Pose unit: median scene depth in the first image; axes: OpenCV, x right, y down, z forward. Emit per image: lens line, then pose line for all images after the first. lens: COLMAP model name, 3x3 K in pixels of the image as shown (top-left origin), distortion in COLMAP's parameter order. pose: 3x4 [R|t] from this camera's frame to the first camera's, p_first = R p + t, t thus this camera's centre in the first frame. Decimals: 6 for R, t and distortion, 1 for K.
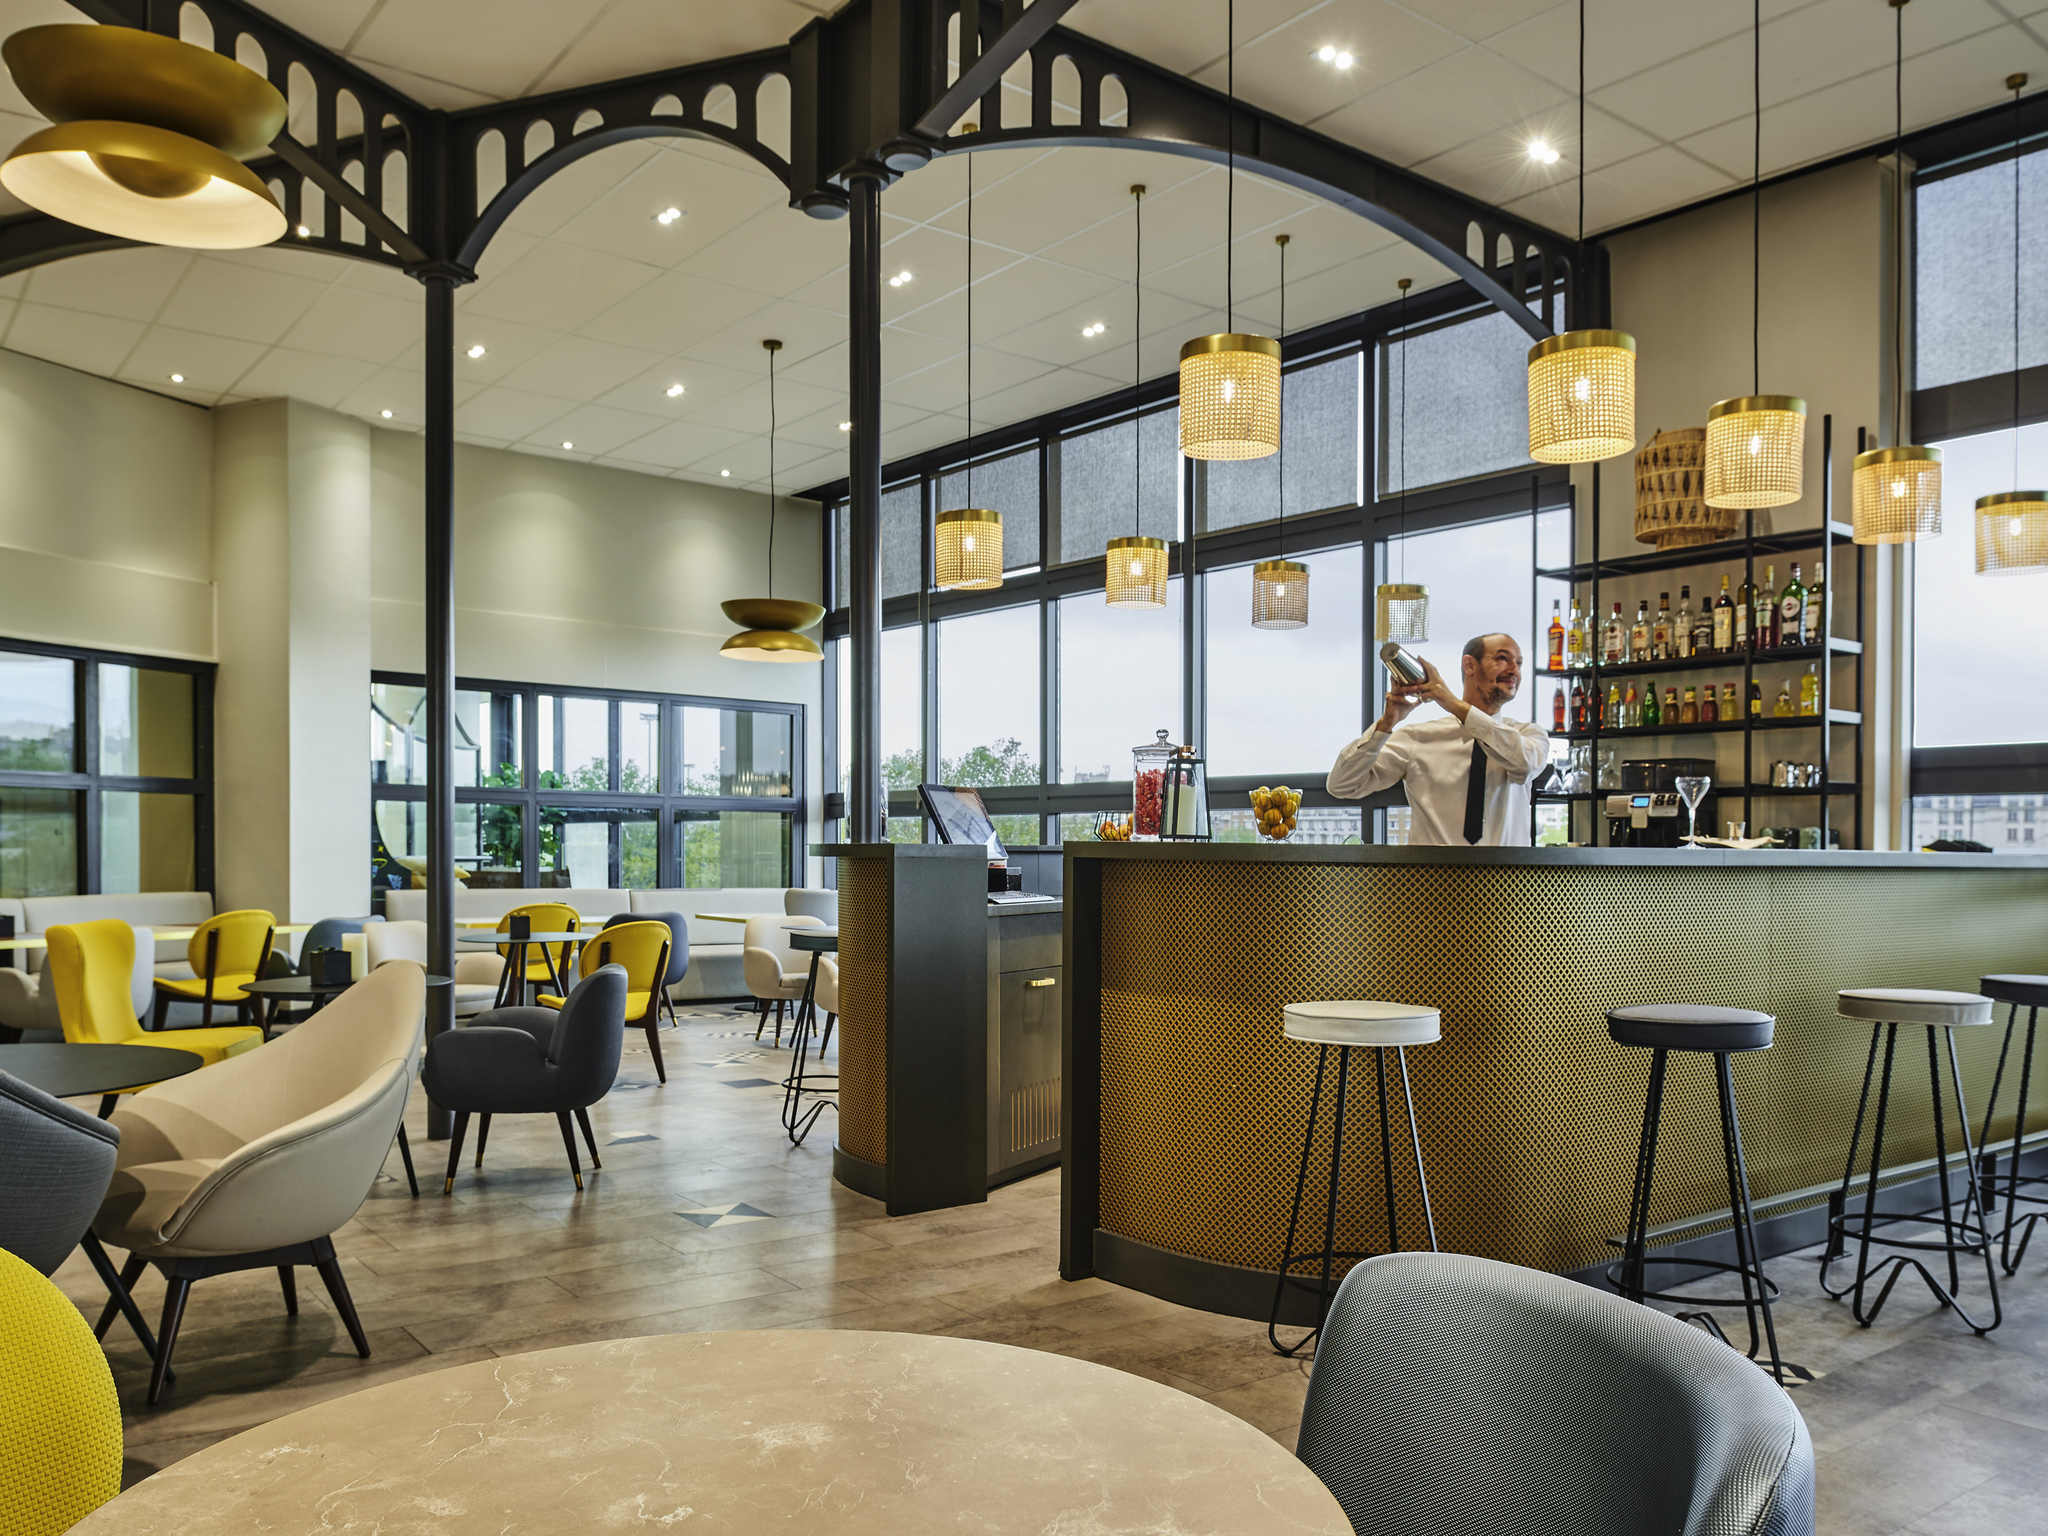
lens RADIAL K [[1648.4, 0, 1024.0], [0, 1648.4, 768.0], [0, 0, 1]] dist [-0.008438, -0.001956]
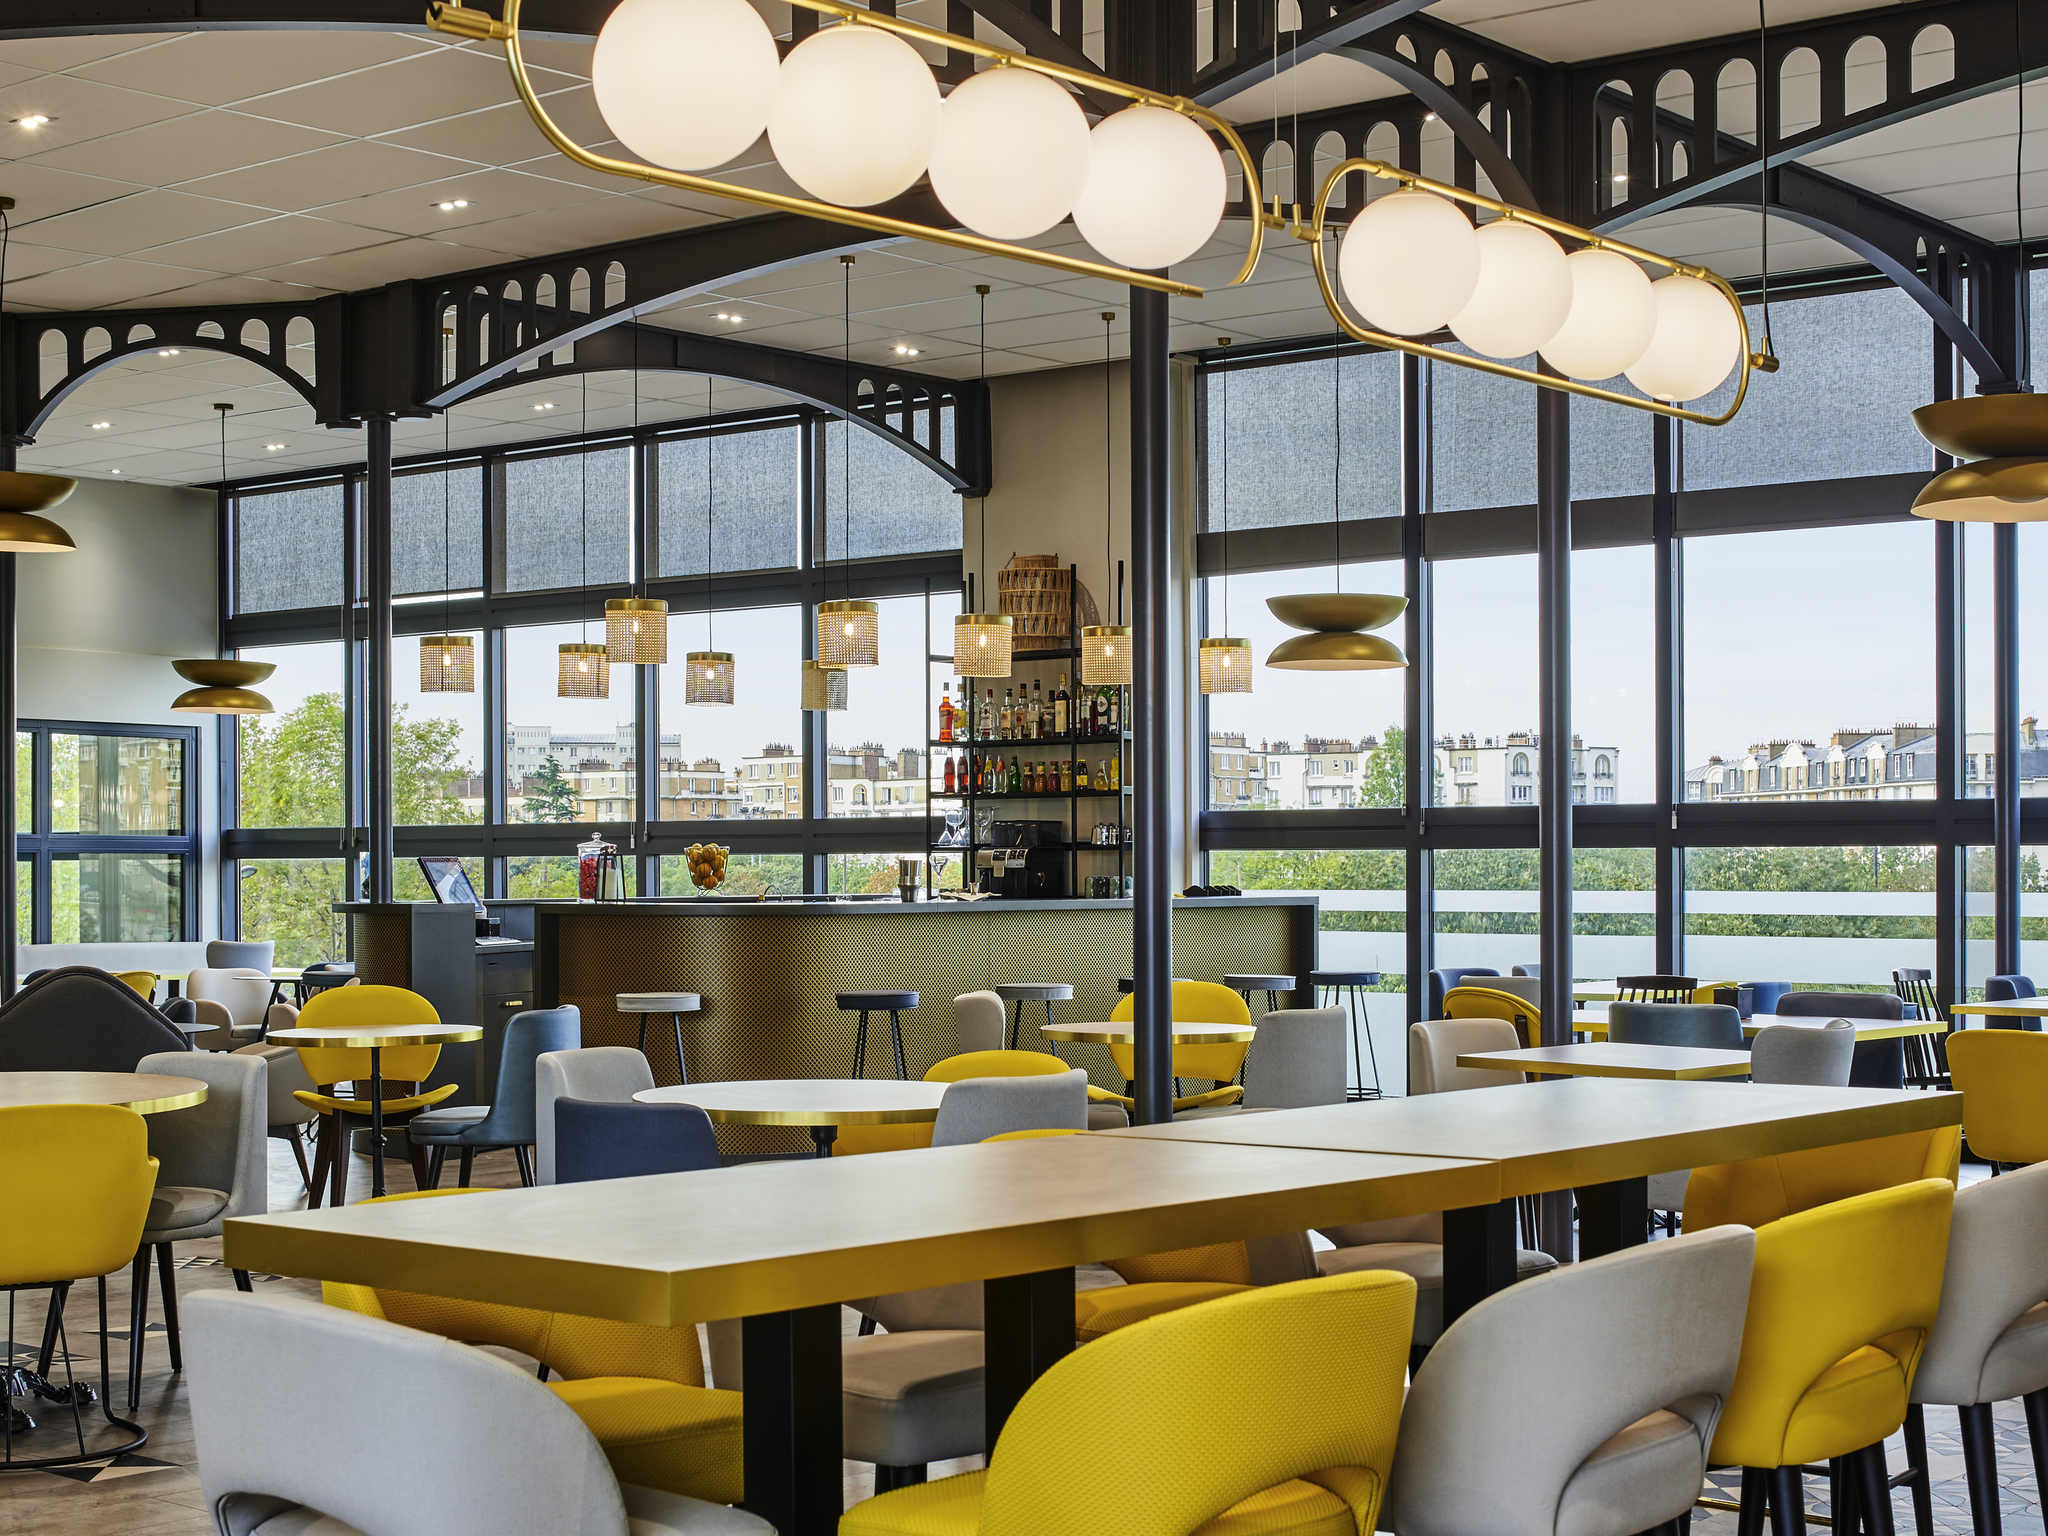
lens RADIAL K [[3055.3, 0, 1024.0], [0, 3055.3, 768.0], [0, 0, 1]] dist [0.270110, -1.347070]
pose [[0.979024, -0.004444, 0.203696, -0.072196], [0.000323, 0.999795, 0.020263, -0.088964], [-0.203744, -0.019772, 0.978824, -1.212295]]
